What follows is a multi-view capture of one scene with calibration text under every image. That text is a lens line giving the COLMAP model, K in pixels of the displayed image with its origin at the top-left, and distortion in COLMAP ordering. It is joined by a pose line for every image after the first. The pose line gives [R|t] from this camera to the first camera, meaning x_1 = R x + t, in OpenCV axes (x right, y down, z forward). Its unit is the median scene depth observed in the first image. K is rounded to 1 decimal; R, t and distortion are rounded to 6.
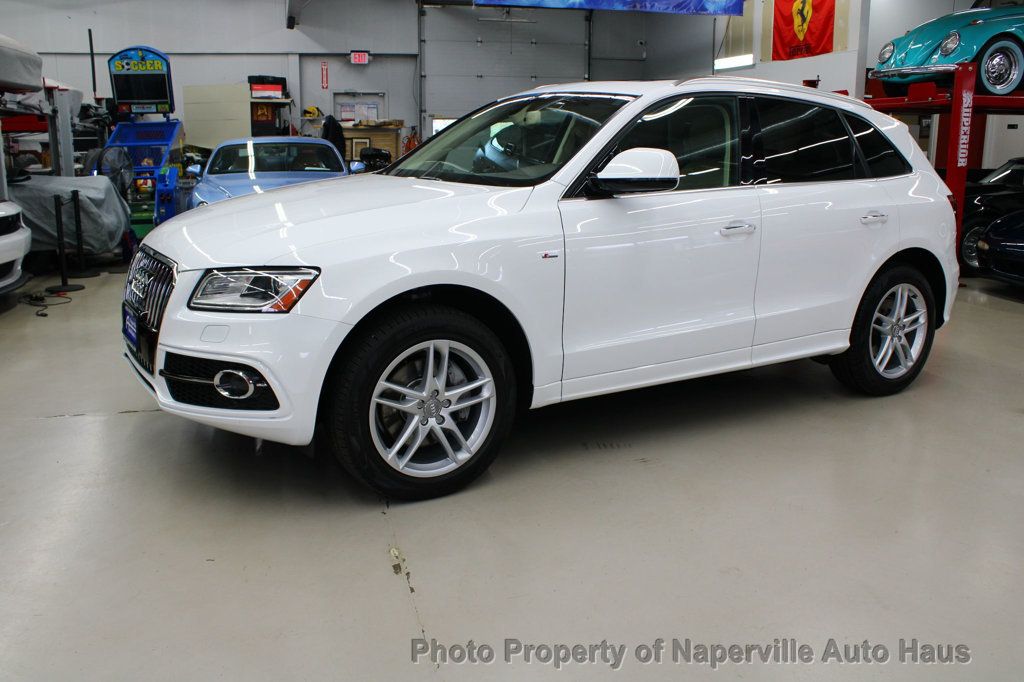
lens RADIAL K [[913.6, 0, 505.8], [0, 913.6, 371.8], [0, 0, 1]] dist [-0.140588, 0.120943]
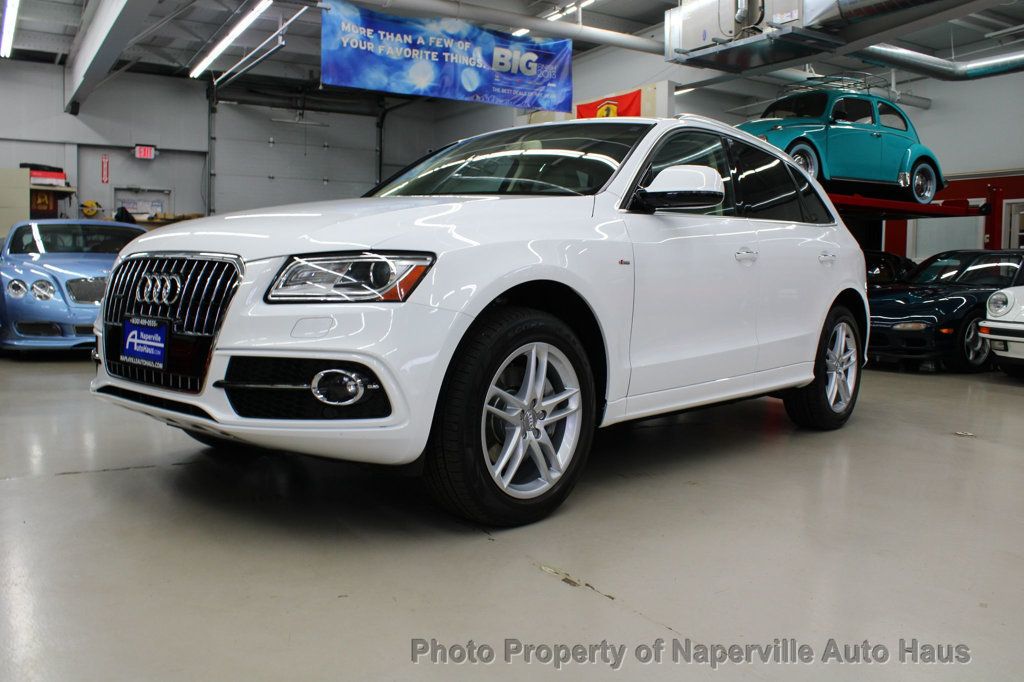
lens RADIAL K [[913.6, 0, 522.0], [0, 913.6, 373.3], [0, 0, 1]] dist [-0.140588, 0.120943]
pose [[0.953580, -0.018919, 0.300546, -0.265032], [0.058786, 0.990518, -0.124167, 0.078188], [-0.295348, 0.136071, 0.945650, 0.104803]]
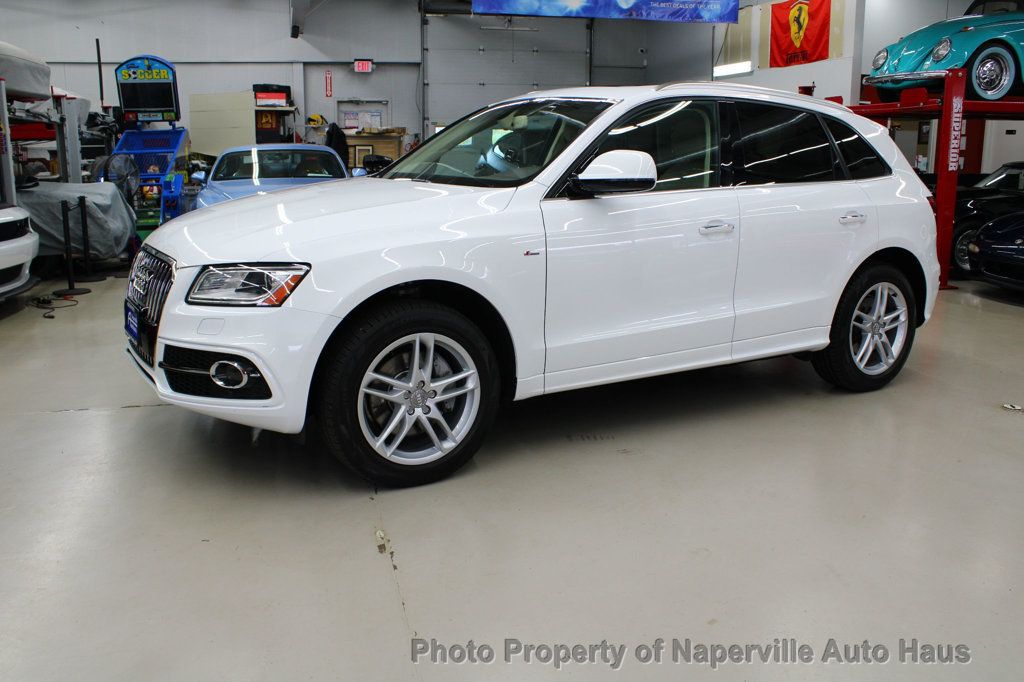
lens RADIAL K [[913.6, 0, 505.4], [0, 913.6, 372.3], [0, 0, 1]] dist [-0.140588, 0.120943]
pose [[0.999968, -0.000795, -0.007933, 0.020136], [0.000731, 0.999967, -0.008103, 0.013469], [0.007939, 0.008097, 0.999936, -0.033548]]
